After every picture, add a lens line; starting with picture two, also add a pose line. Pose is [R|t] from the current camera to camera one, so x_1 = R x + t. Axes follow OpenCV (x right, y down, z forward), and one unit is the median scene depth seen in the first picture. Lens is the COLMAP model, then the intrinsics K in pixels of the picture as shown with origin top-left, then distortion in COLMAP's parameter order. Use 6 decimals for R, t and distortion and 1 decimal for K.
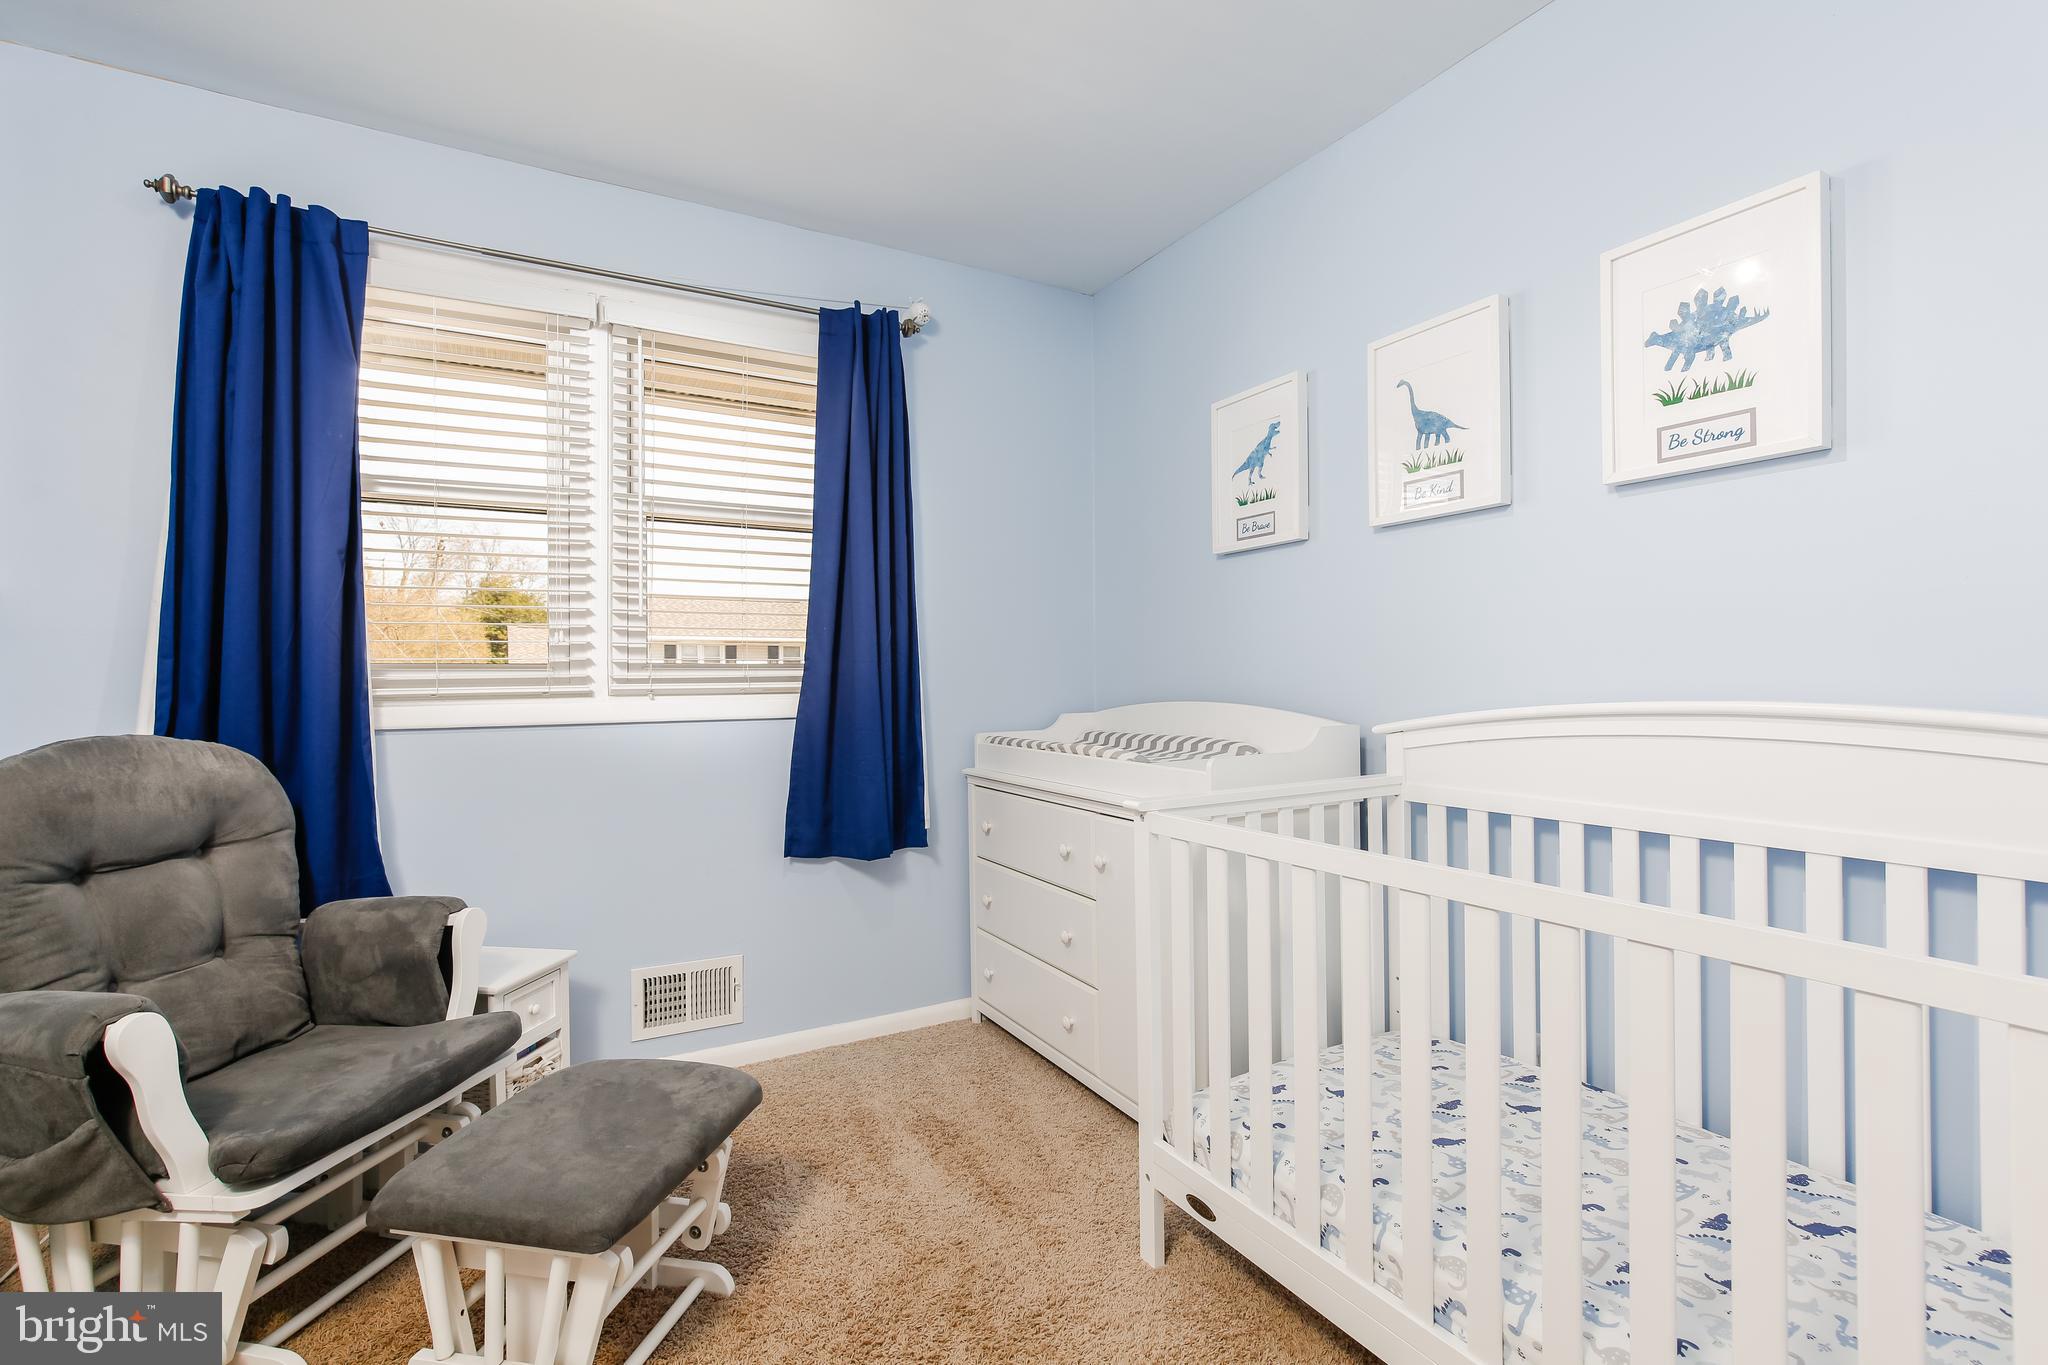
lens RADIAL K [[923.3, 0, 1019.2], [0, 923.3, 675.2], [0, 0, 1]] dist [-0.014607, 0.005275]
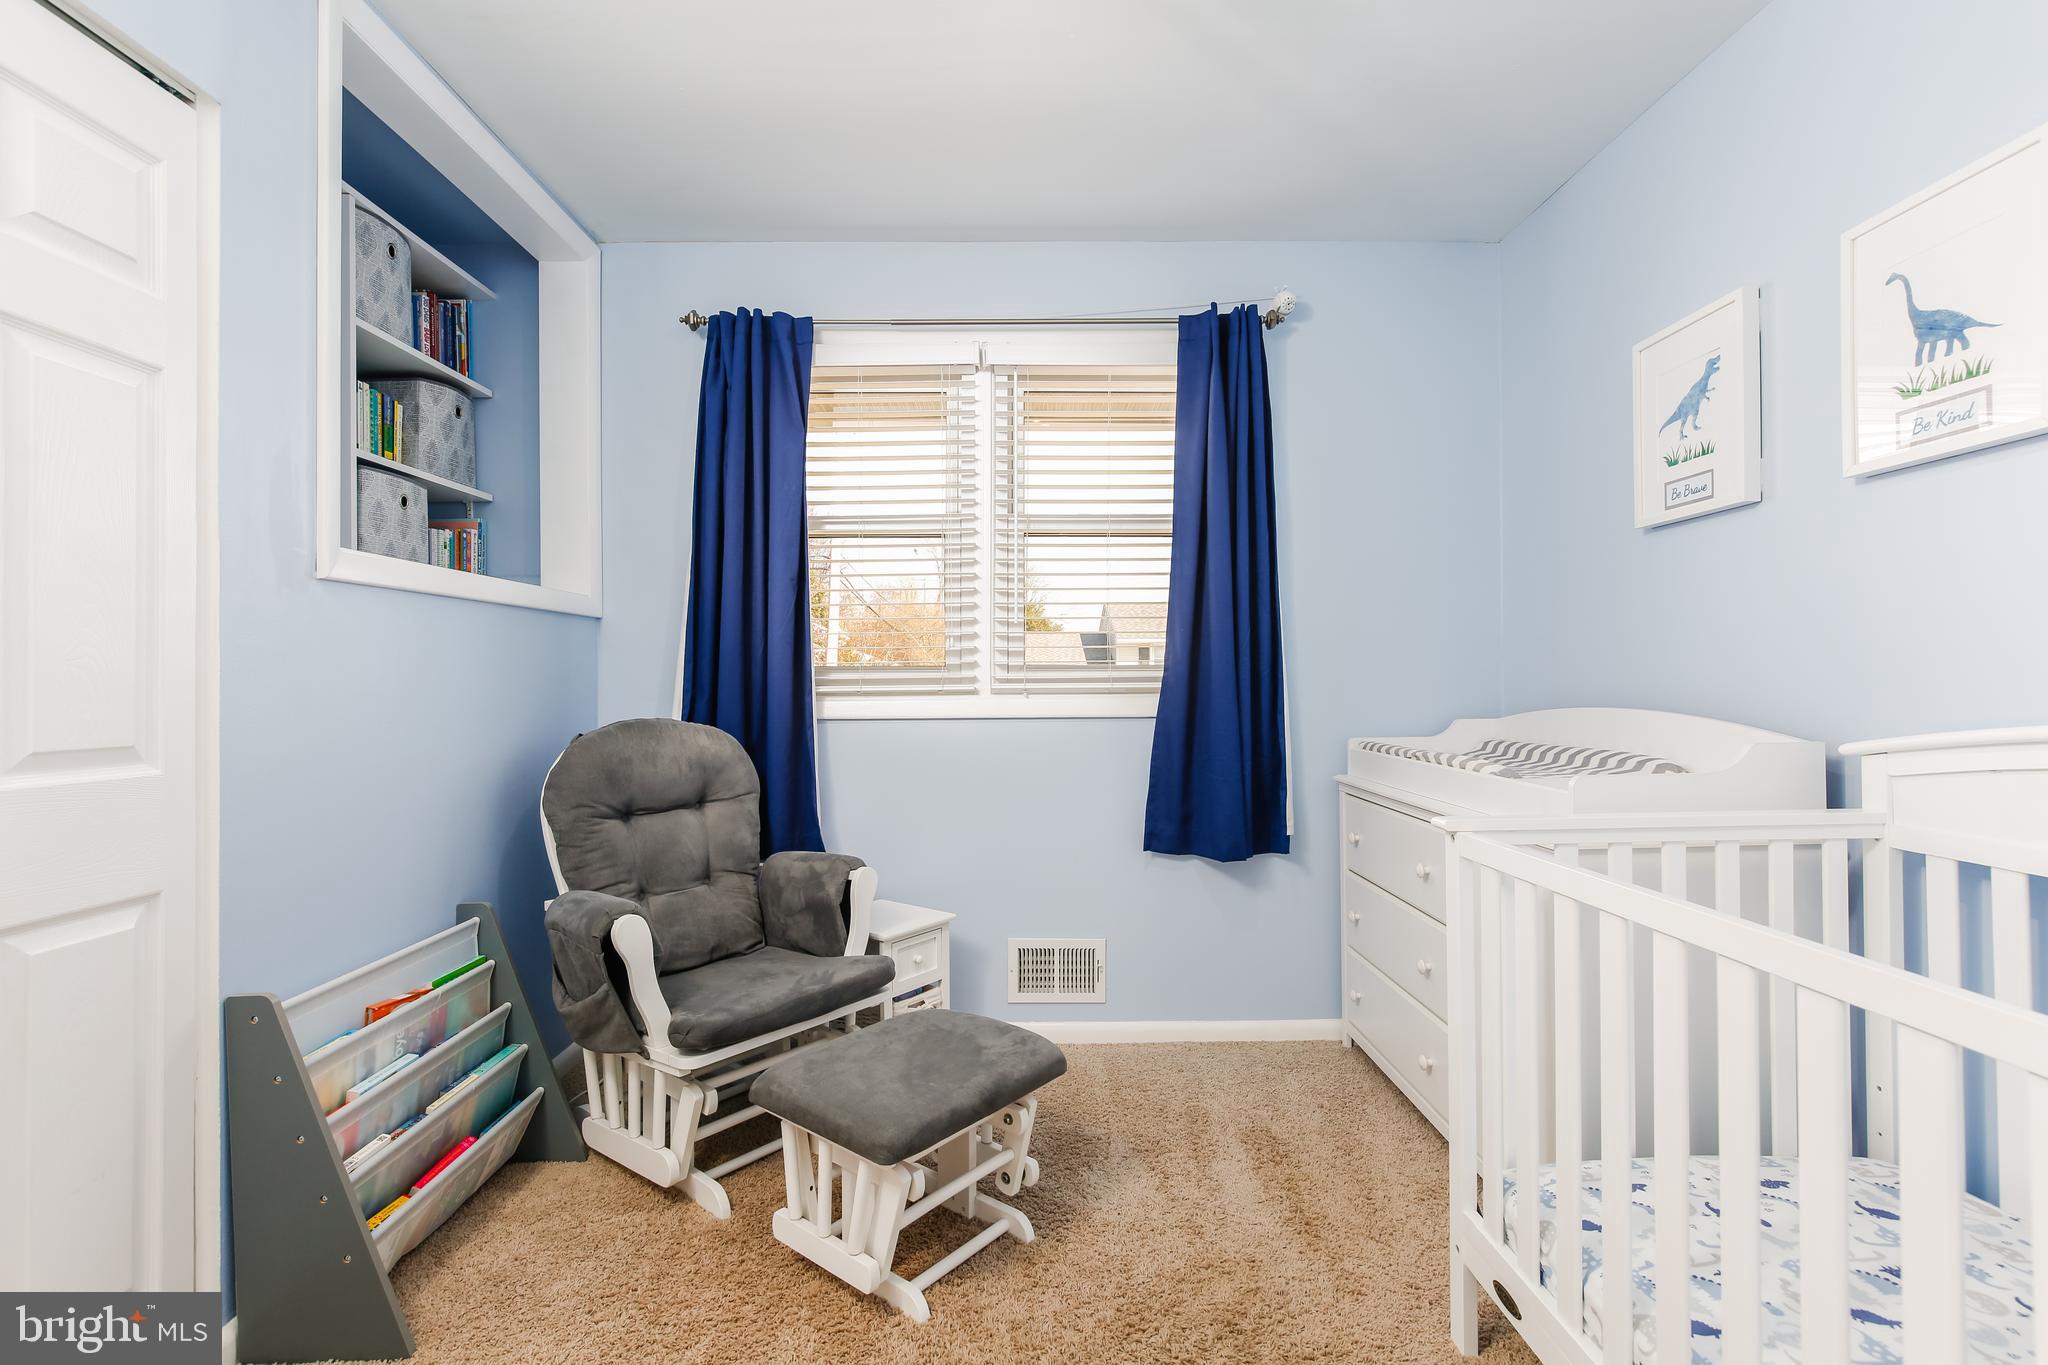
lens RADIAL K [[923.3, 0, 1022.1], [0, 923.3, 675.5], [0, 0, 1]] dist [-0.014607, 0.005275]
pose [[0.876473, 0.000508, -0.481452, 0.154064], [-0.000636, 1.000000, -0.000104, -0.000177], [0.481451, 0.000397, 0.876473, 0.027091]]
